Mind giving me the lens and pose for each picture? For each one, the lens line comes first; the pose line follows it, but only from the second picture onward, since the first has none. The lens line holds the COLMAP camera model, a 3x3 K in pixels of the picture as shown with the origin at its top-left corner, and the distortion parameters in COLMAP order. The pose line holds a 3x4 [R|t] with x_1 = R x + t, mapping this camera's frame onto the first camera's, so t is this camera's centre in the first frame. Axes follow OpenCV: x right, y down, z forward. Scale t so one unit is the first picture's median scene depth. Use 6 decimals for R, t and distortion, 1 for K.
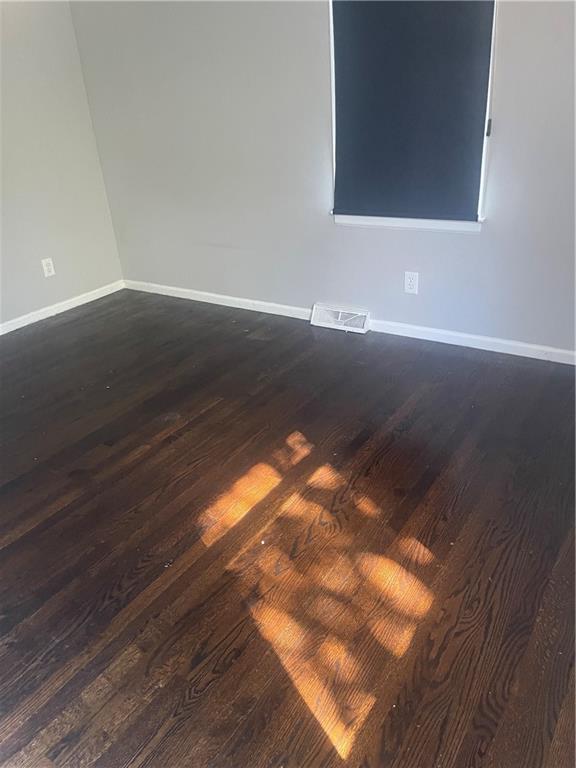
lens RADIAL K [[580.5, 0, 288.0], [0, 580.5, 384.0], [0, 0, 1]] dist [0.004125, -0.077563]
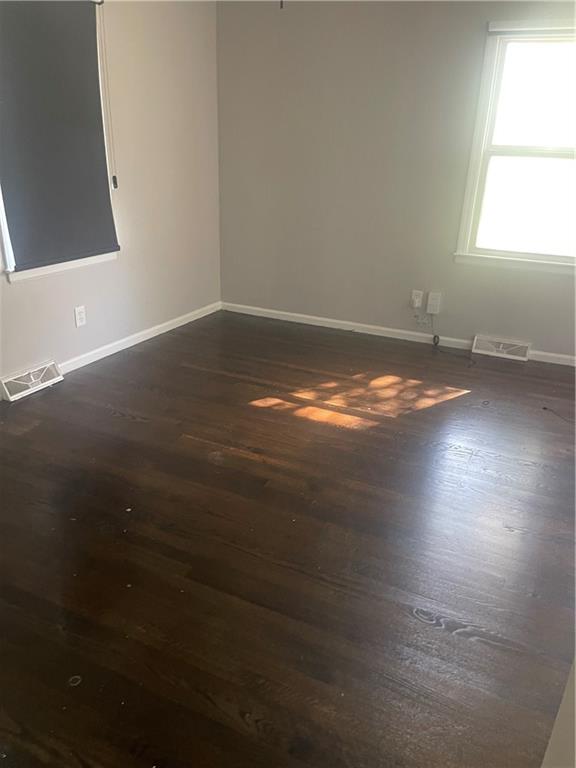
lens RADIAL K [[580.5, 0, 288.0], [0, 580.5, 384.0], [0, 0, 1]] dist [0.004125, -0.077563]
pose [[-0.163973, -0.322105, 0.932395, -1.345702], [0.412039, 0.836424, 0.361413, -0.436203], [-0.896291, 0.443445, -0.004431, 1.014278]]
